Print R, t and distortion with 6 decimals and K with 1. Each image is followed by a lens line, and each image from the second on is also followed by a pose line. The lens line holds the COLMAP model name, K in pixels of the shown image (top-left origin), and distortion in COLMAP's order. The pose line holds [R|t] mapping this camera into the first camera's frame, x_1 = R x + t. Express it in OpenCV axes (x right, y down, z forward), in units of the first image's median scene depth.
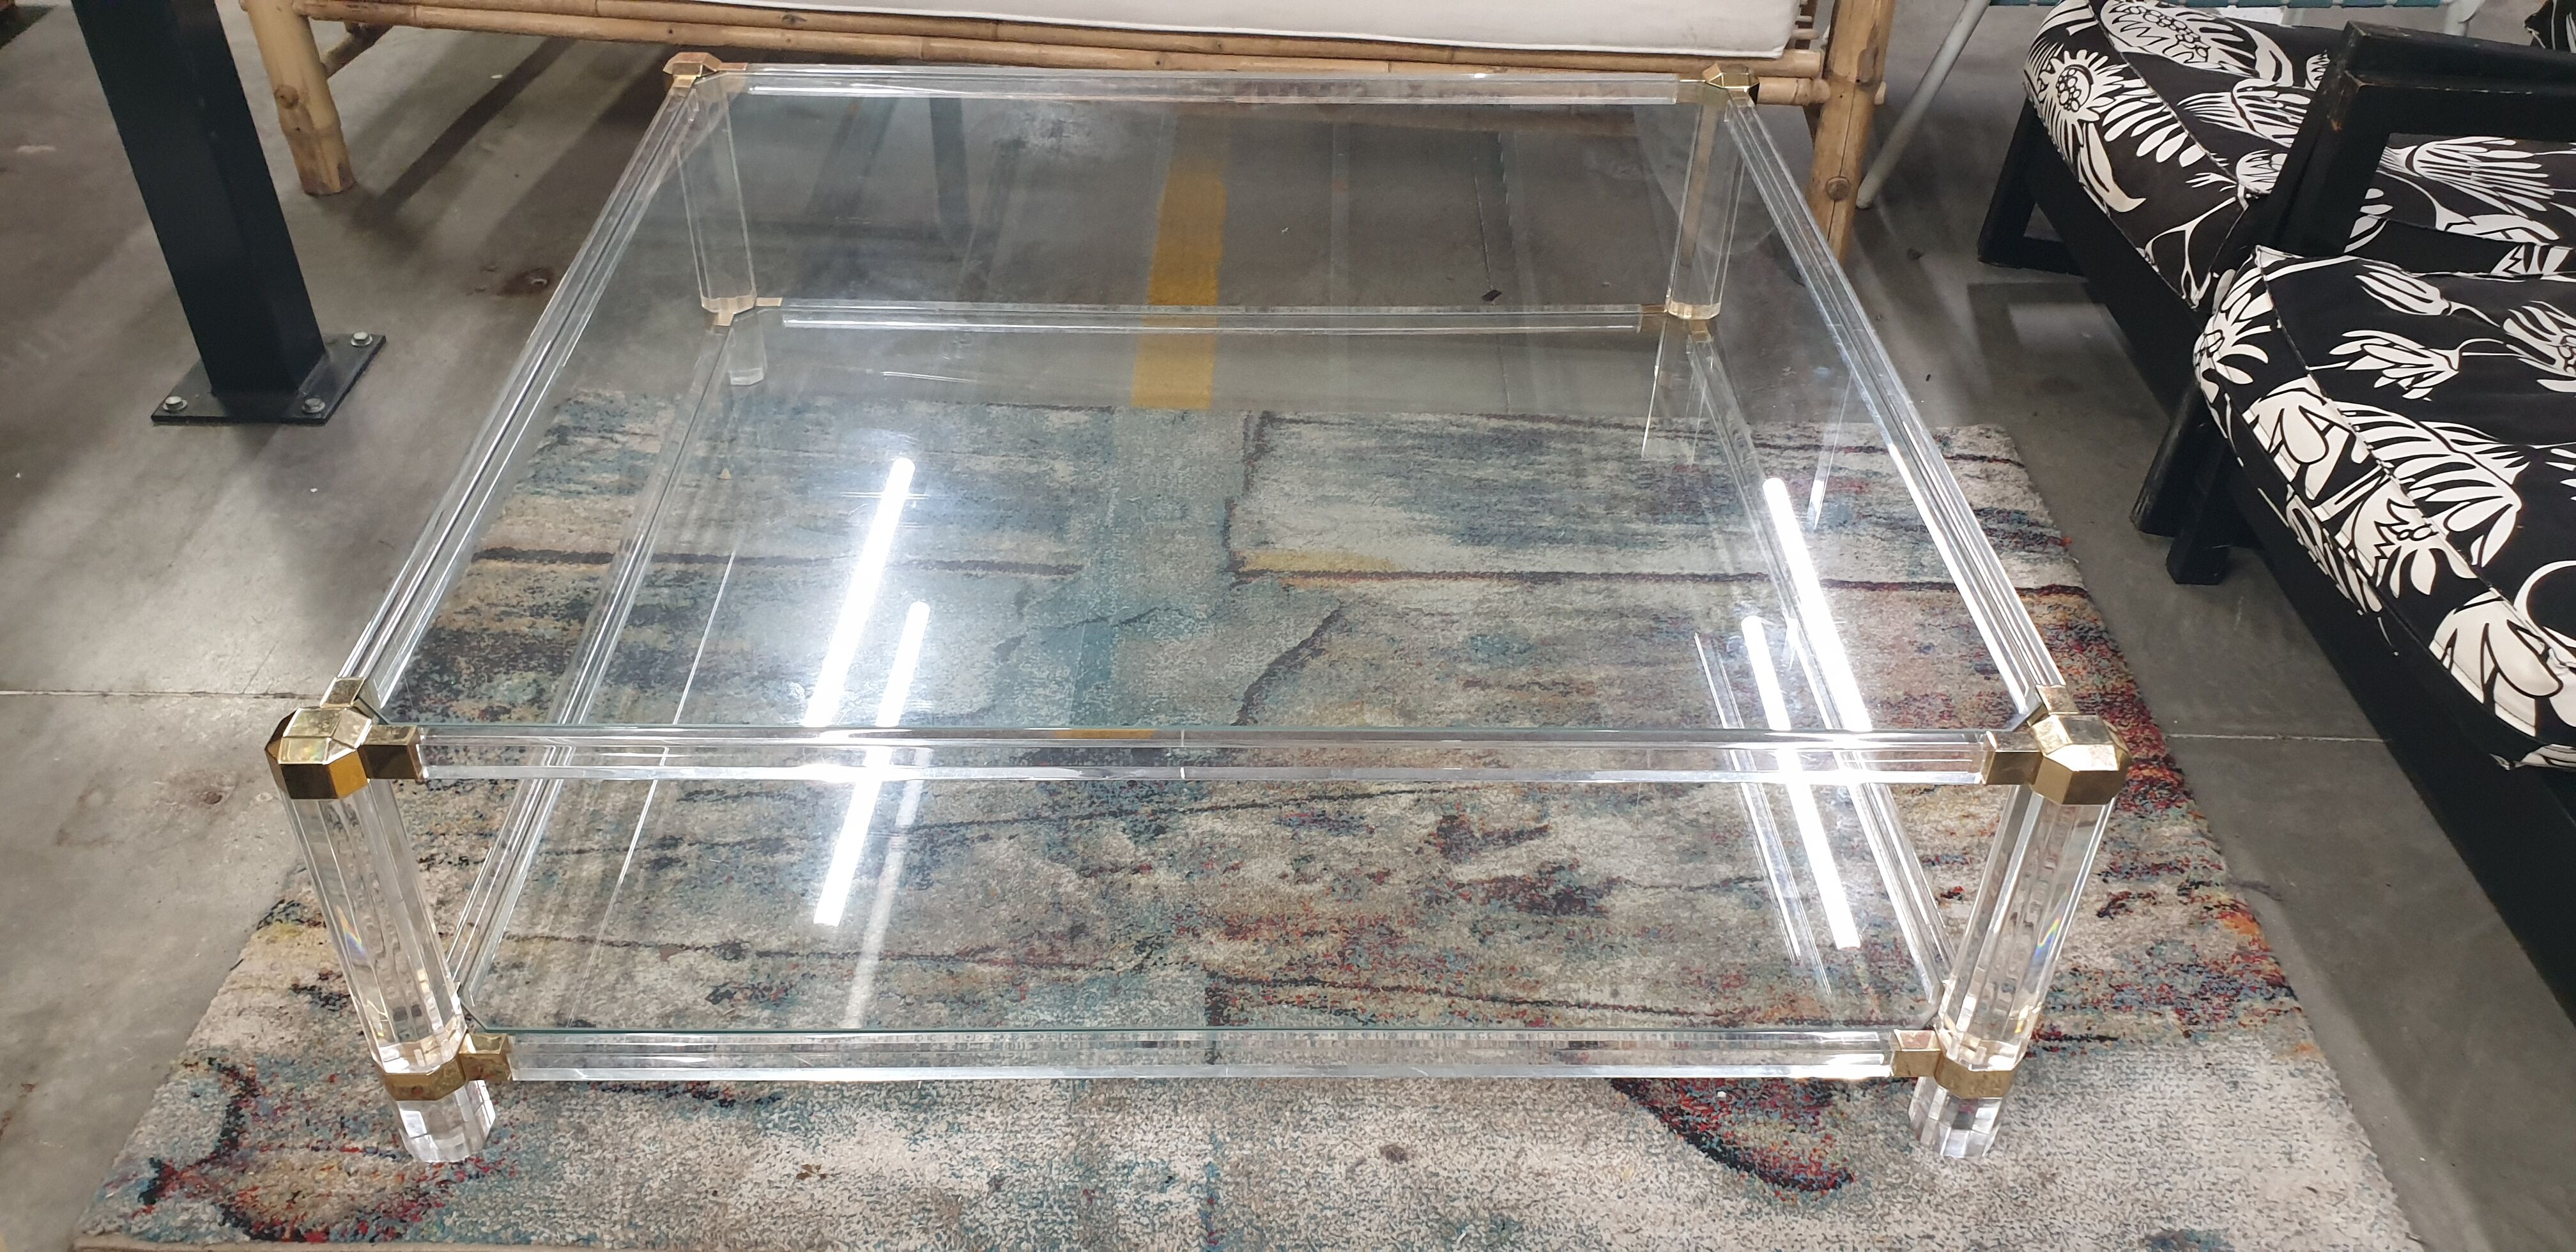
lens RADIAL K [[1994.4, 0, 1250.2], [0, 1994.4, 606.1], [0, 0, 1]] dist [0.048272, -0.040473]
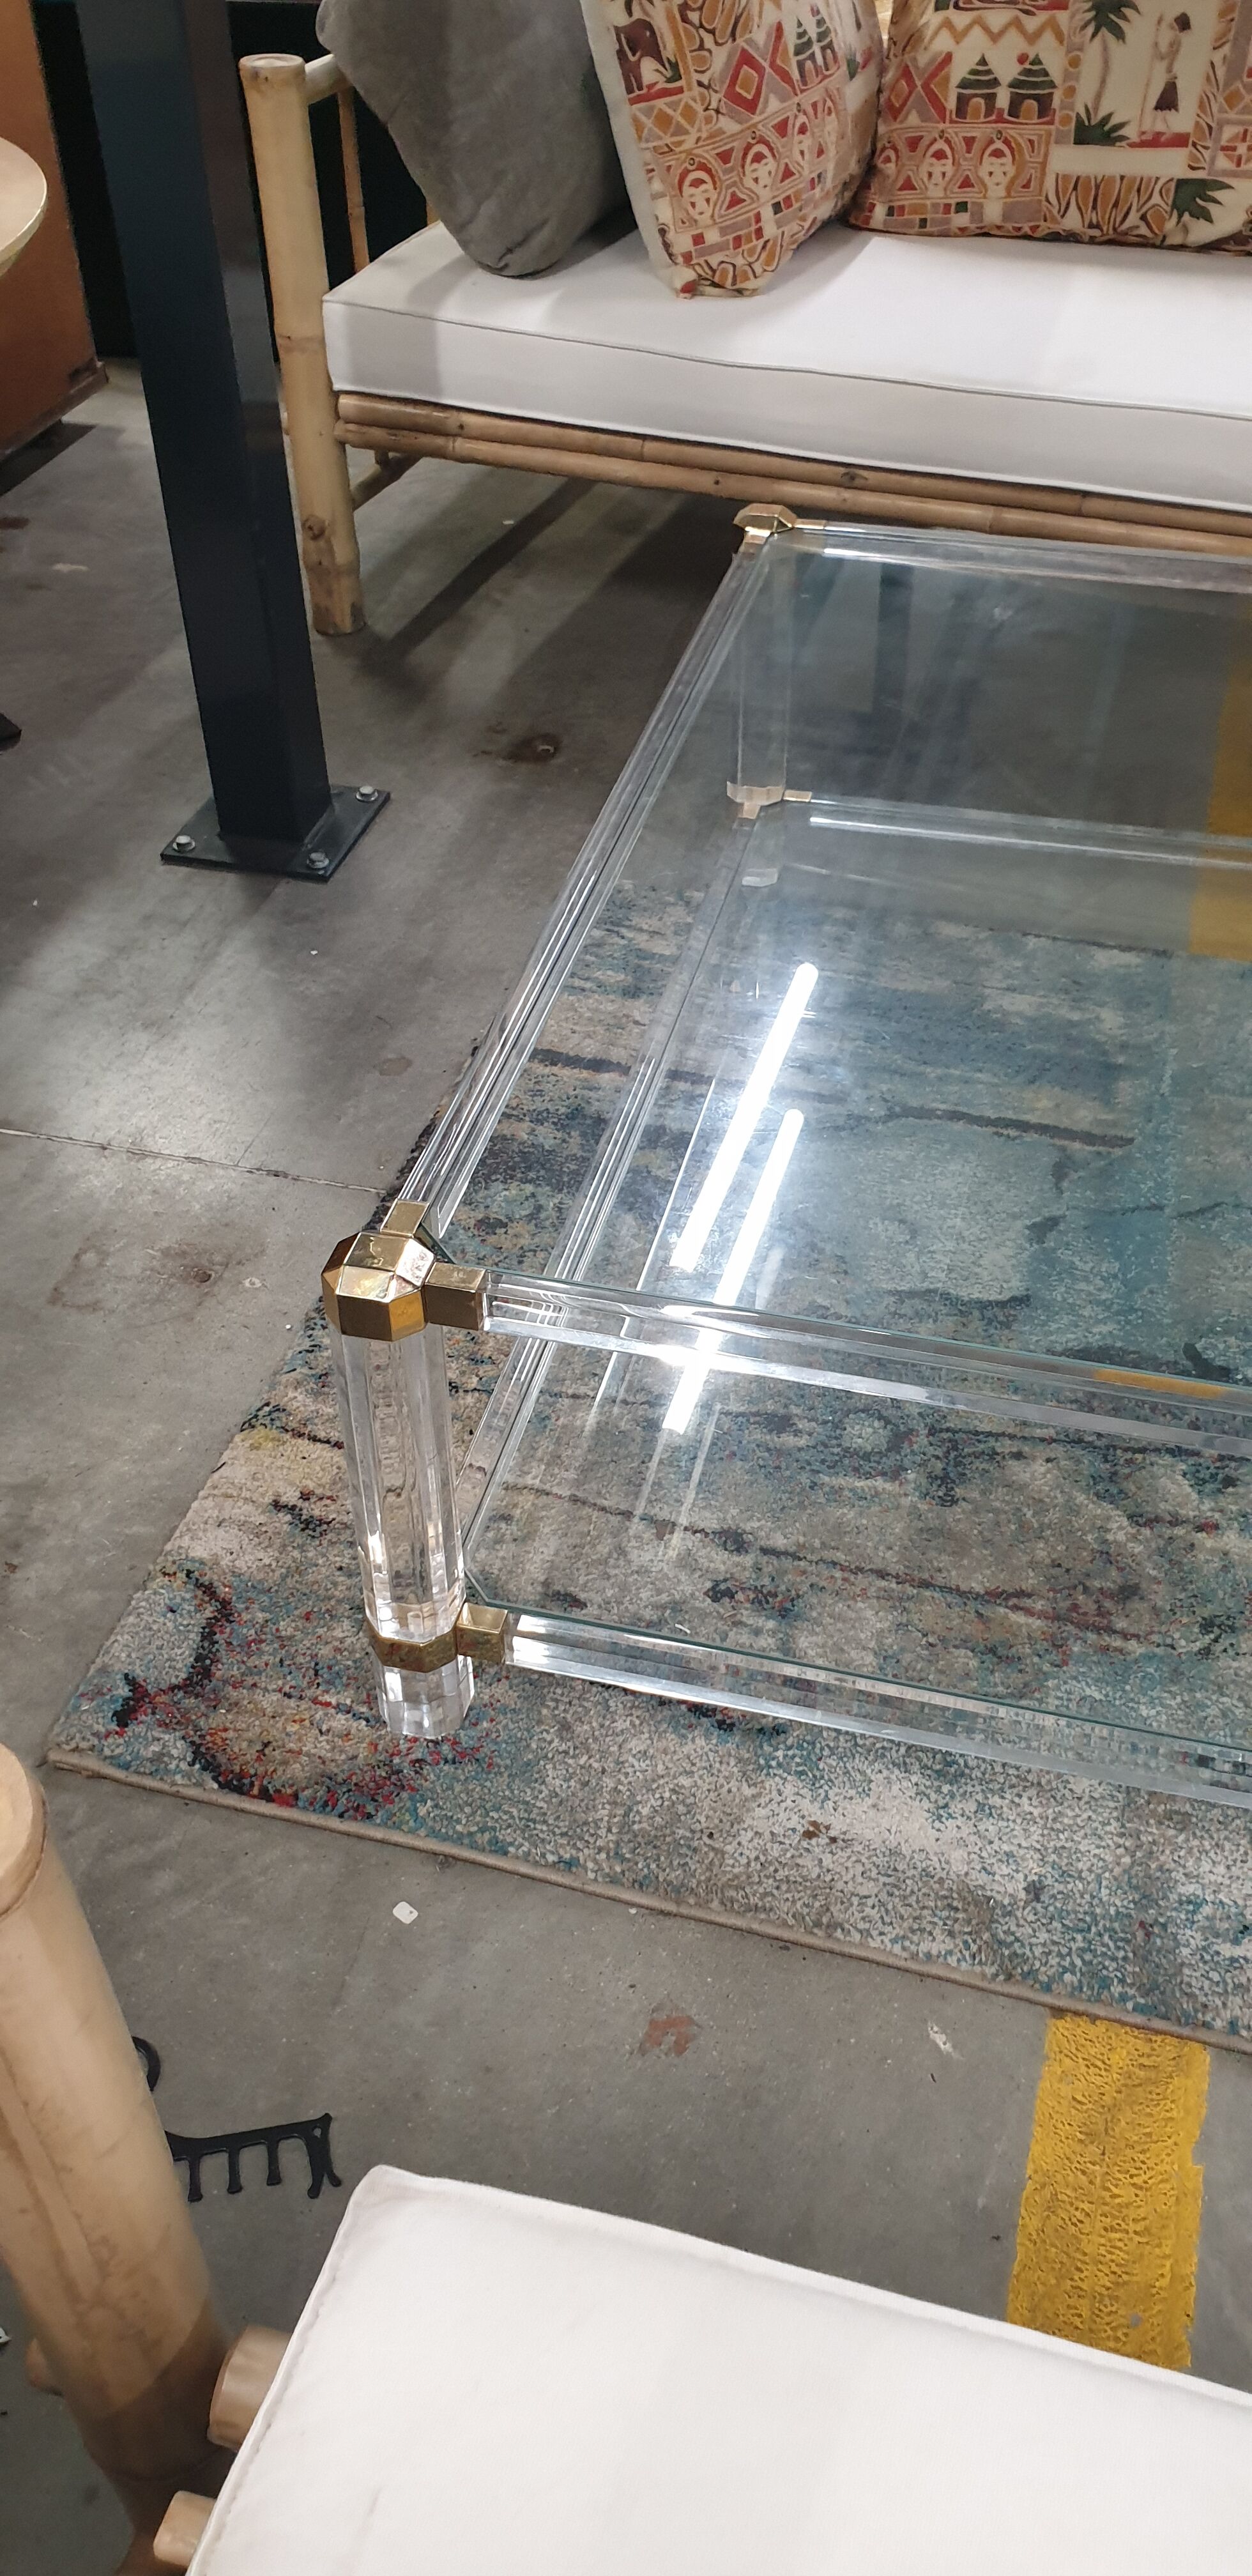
lens RADIAL K [[1994.4, 0, 666.4], [0, 1994.4, 1243.1], [0, 0, 1]] dist [0.048272, -0.040473]
pose [[0.970316, 0.141052, -0.196446, -0.123831], [-0.127143, 0.988509, 0.081764, -0.025491], [0.205722, -0.054360, 0.977099, 0.131309]]
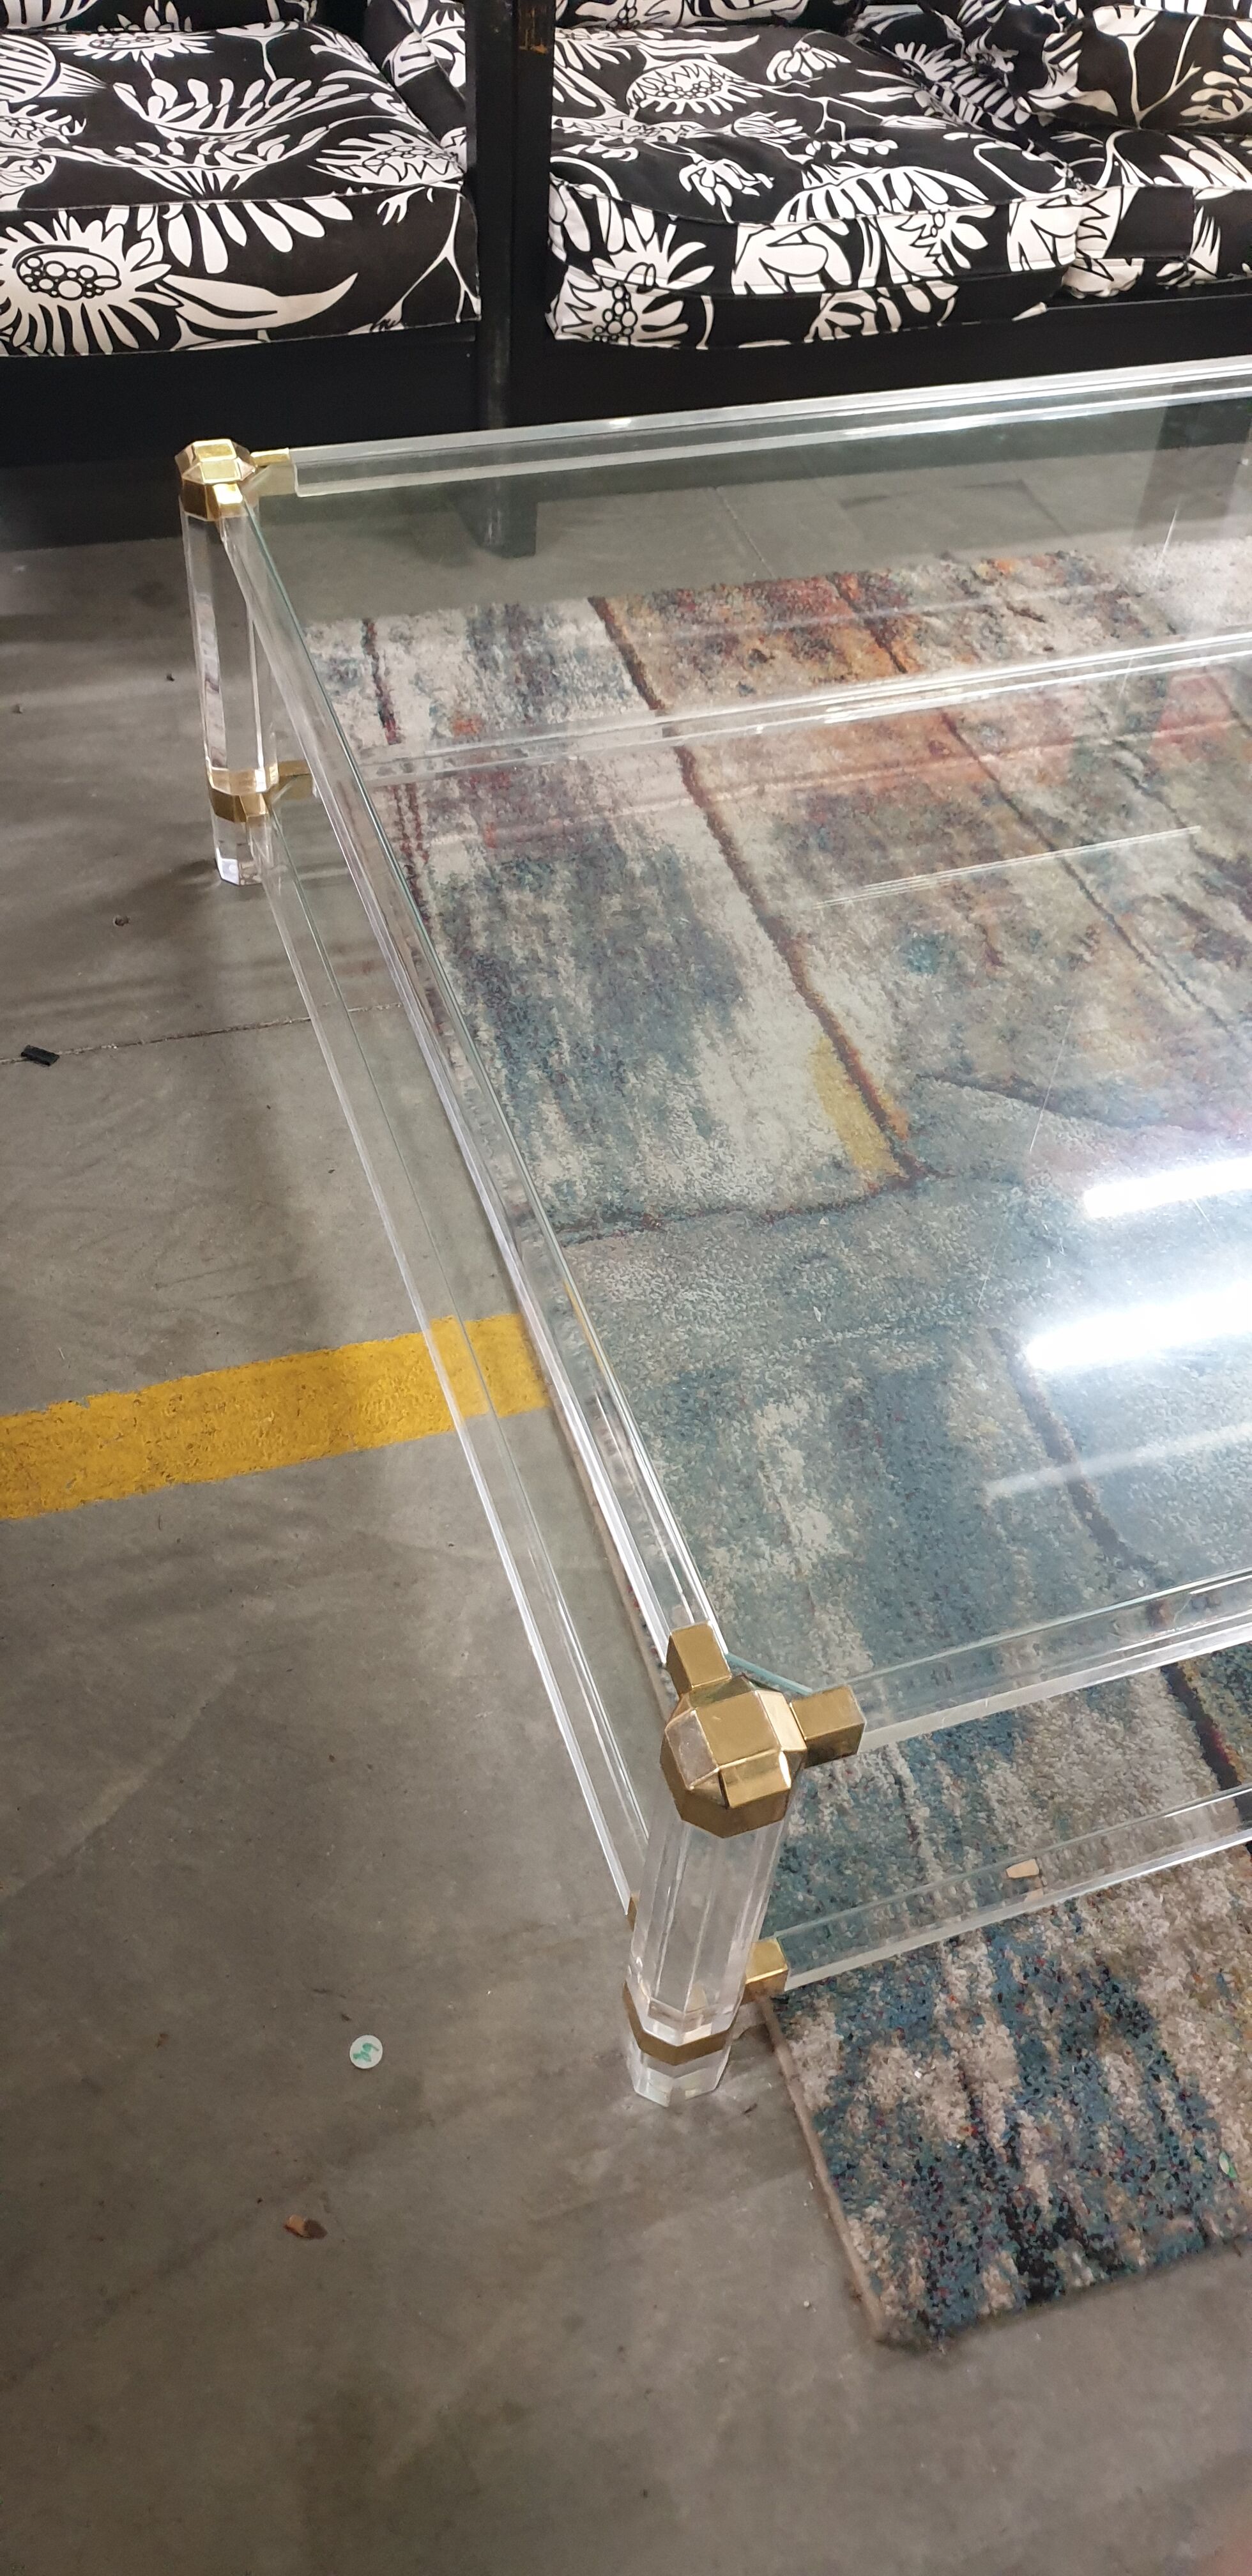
lens RADIAL K [[1994.4, 0, 605.0], [0, 1994.4, 1336.8], [0, 0, 1]] dist [0.048272, -0.040473]
pose [[-0.317934, -0.757141, 0.570662, -0.543097], [0.516078, 0.366713, 0.774070, -0.778213], [-0.795349, 0.540610, 0.274154, 1.074417]]
